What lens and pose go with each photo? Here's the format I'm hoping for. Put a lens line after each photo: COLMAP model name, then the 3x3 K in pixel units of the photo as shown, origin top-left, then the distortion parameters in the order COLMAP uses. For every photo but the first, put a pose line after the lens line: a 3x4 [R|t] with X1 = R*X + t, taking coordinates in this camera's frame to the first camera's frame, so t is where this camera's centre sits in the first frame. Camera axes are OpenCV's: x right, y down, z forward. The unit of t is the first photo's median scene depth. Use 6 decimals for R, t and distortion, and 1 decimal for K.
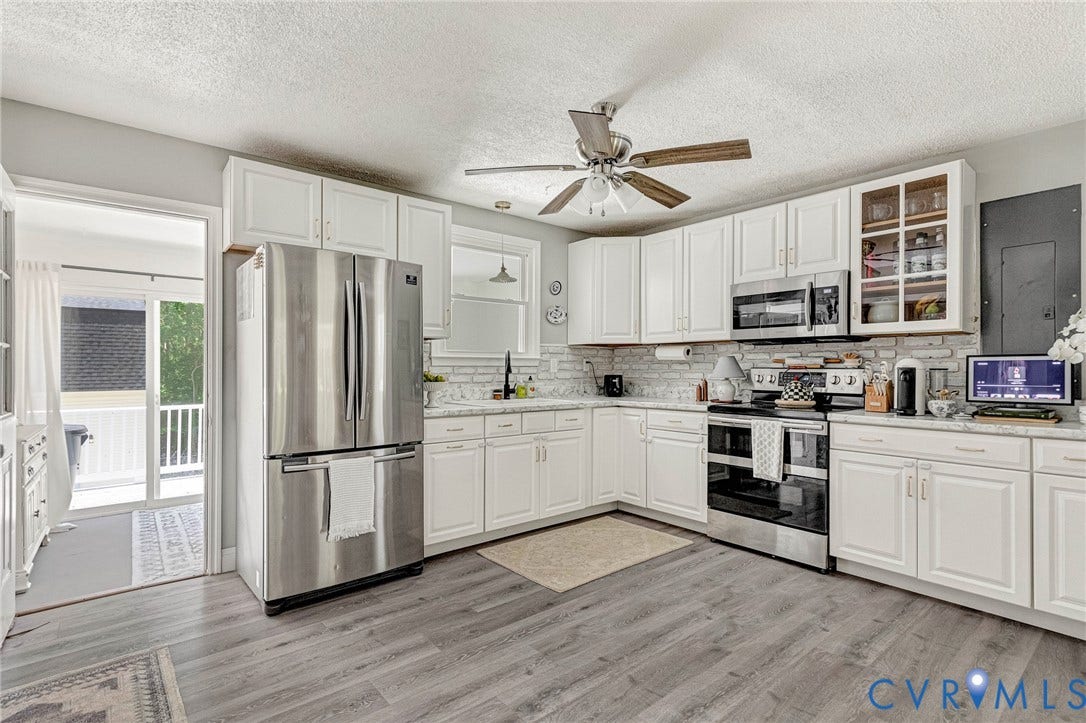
lens RADIAL K [[526.3, 0, 534.9], [0, 526.3, 369.0], [0, 0, 1]] dist [0.012967, -0.002546]
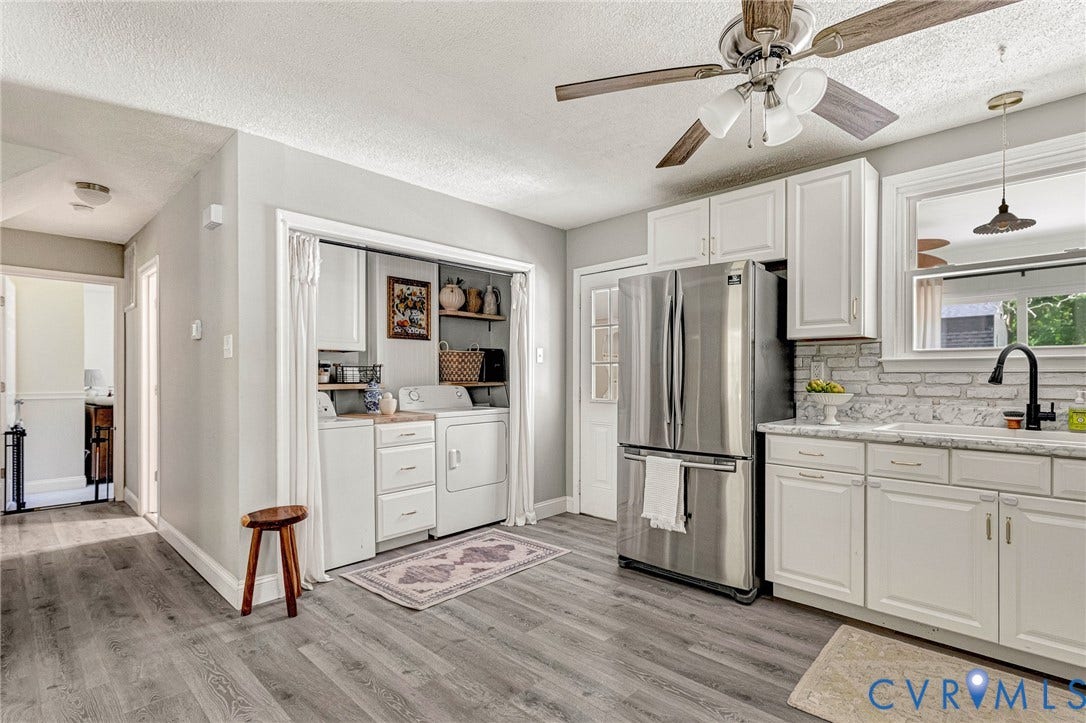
lens RADIAL K [[526.3, 0, 539.4], [0, 526.3, 377.1], [0, 0, 1]] dist [0.012967, -0.002546]
pose [[0.113286, 0.001952, -0.993561, 0.585684], [-0.002456, 0.999996, 0.001685, 0.000378], [0.993559, 0.002249, 0.113290, 0.506555]]
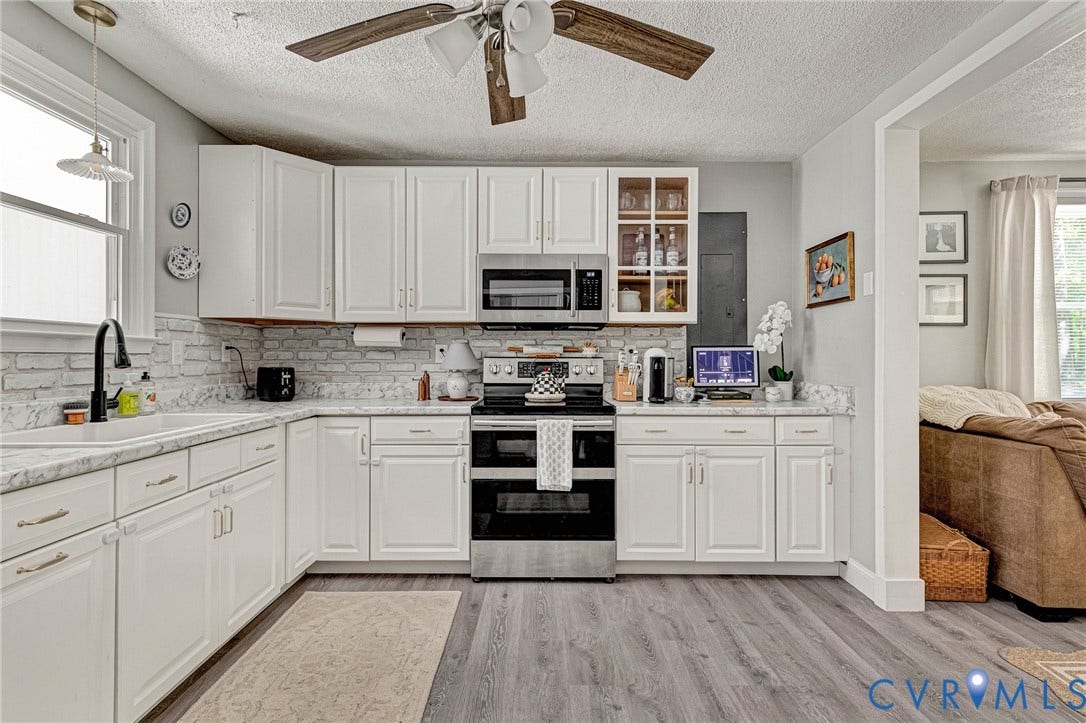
lens RADIAL K [[526.3, 0, 536.8], [0, 526.3, 359.8], [0, 0, 1]] dist [0.012967, -0.002546]
pose [[0.635915, -0.002826, 0.771754, -0.220148], [0.000956, 0.999995, 0.002874, -0.000106], [-0.771758, -0.001090, 0.635915, 0.481524]]
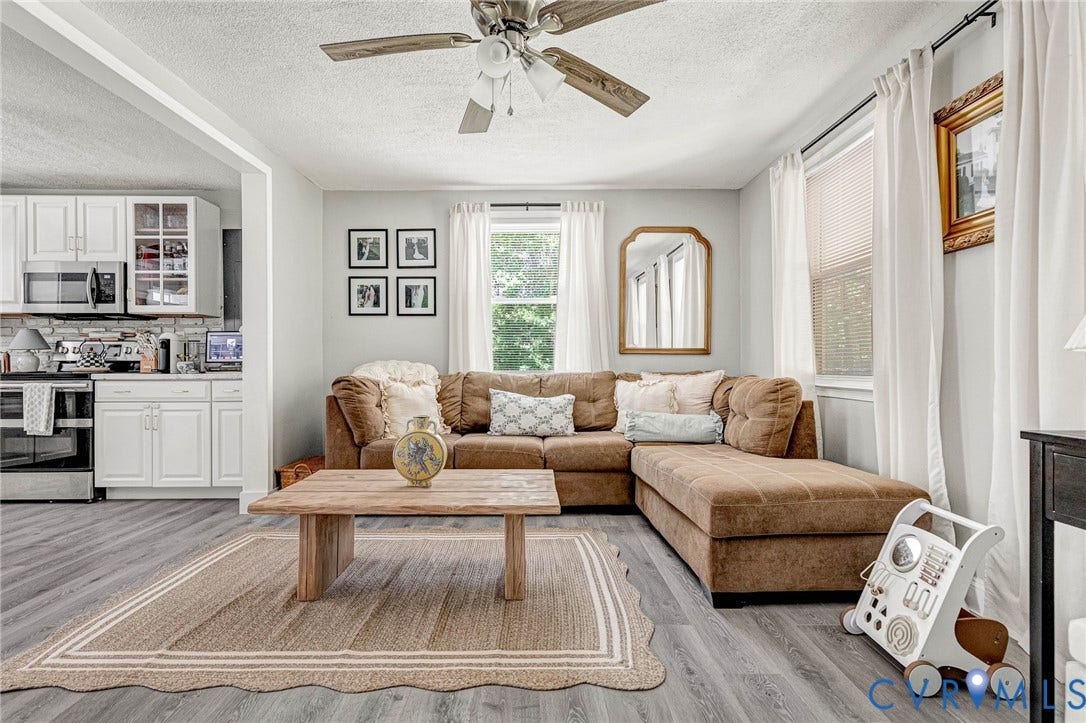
lens RADIAL K [[526.3, 0, 549.8], [0, 526.3, 365.8], [0, 0, 1]] dist [0.012967, -0.002546]
pose [[0.636456, -0.007678, 0.771275, 0.253499], [0.005275, 0.999970, 0.005602, 0.058499], [-0.771295, 0.000503, 0.636478, -0.581812]]
